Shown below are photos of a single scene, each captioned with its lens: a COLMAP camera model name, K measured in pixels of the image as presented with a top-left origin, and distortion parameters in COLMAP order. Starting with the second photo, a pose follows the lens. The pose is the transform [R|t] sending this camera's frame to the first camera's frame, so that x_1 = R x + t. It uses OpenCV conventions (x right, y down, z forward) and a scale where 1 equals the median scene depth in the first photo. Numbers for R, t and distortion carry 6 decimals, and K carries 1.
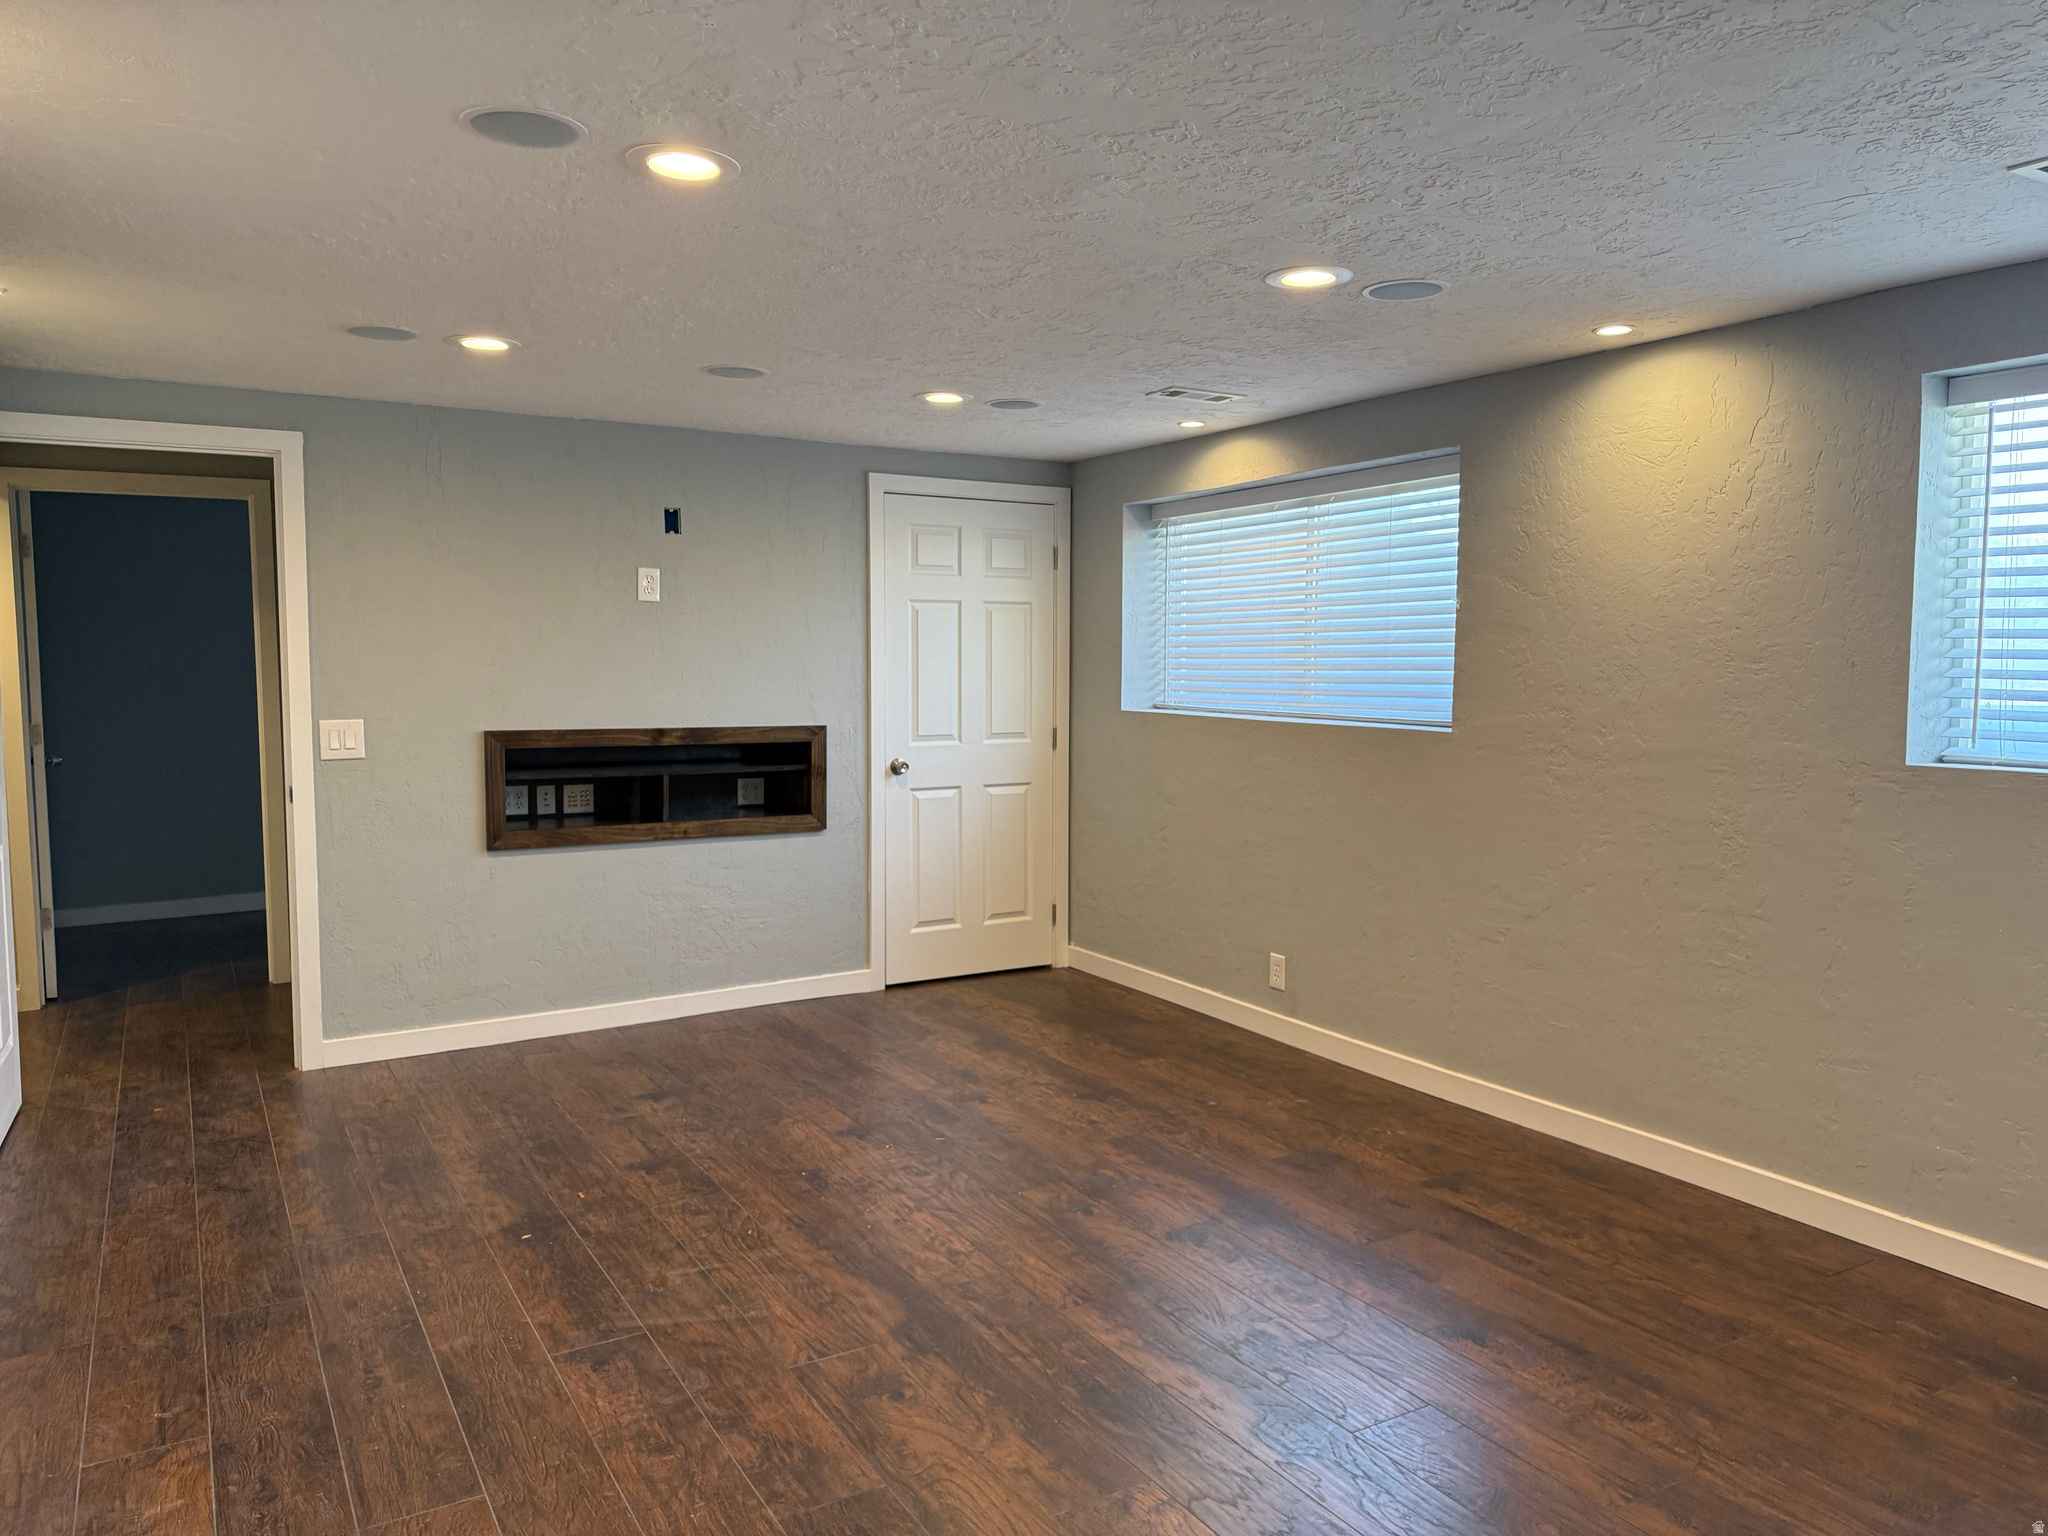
lens RADIAL K [[1442.4, 0, 1019.5], [0, 1442.4, 779.3], [0, 0, 1]] dist [0.035028, -0.038636]
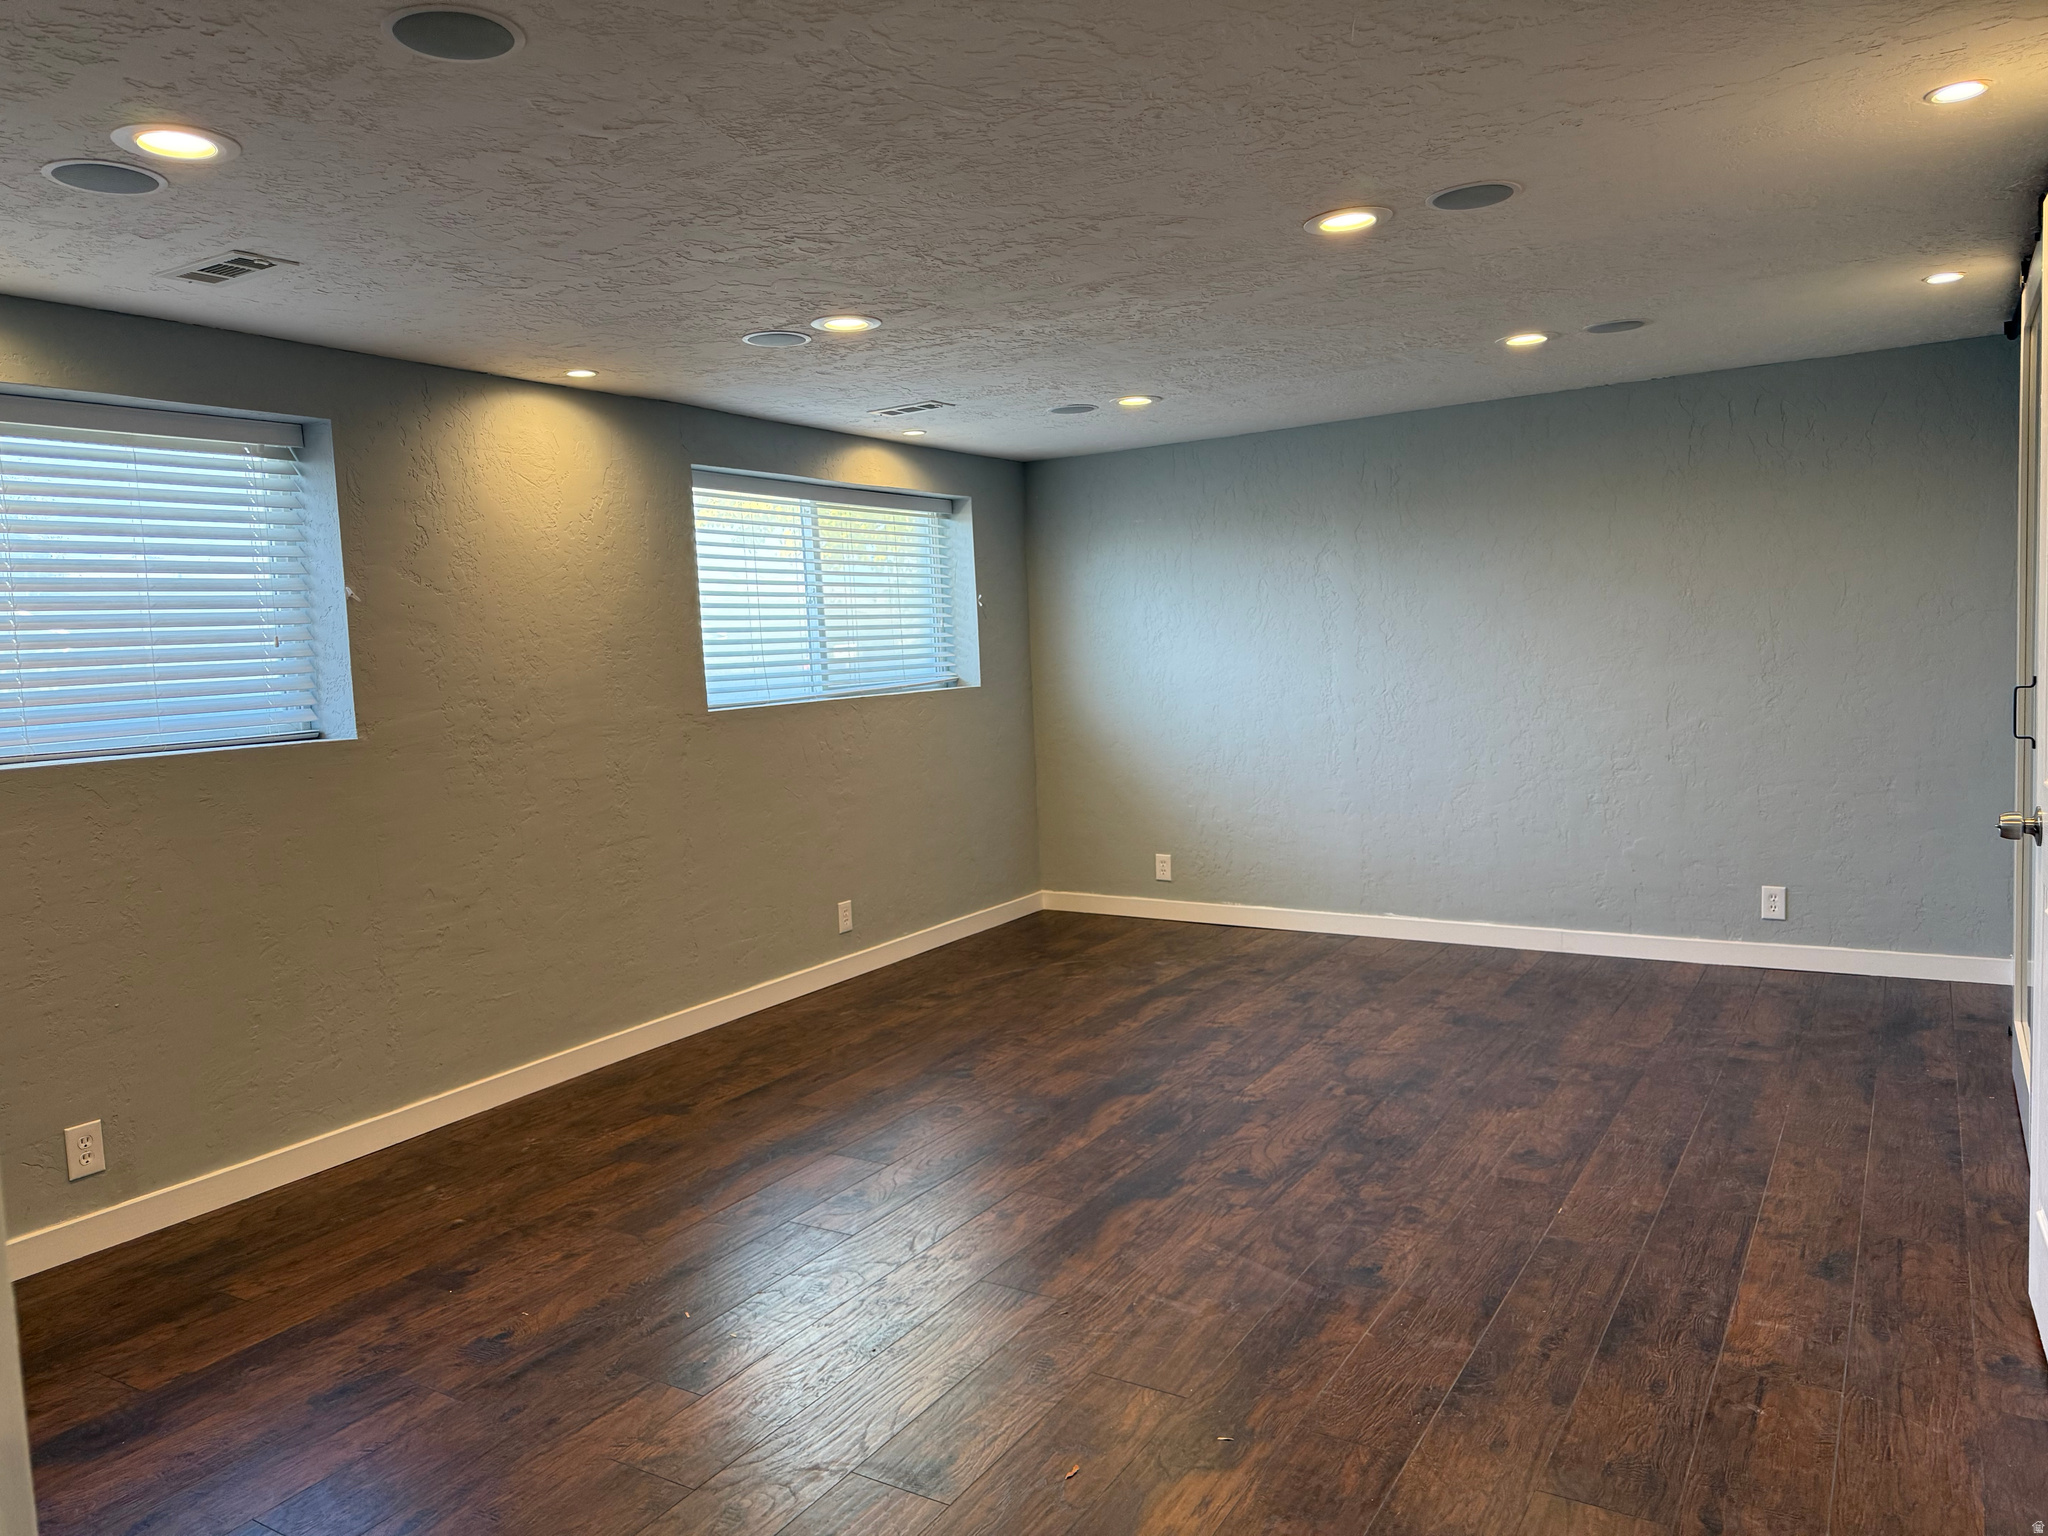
lens RADIAL K [[1442.4, 0, 1028.3], [0, 1442.4, 765.4], [0, 0, 1]] dist [0.035028, -0.038636]
pose [[-0.468498, -0.057887, 0.881566, -1.027035], [0.126744, 0.983125, 0.131912, -0.124260], [-0.874326, 0.173534, -0.453255, 1.547041]]
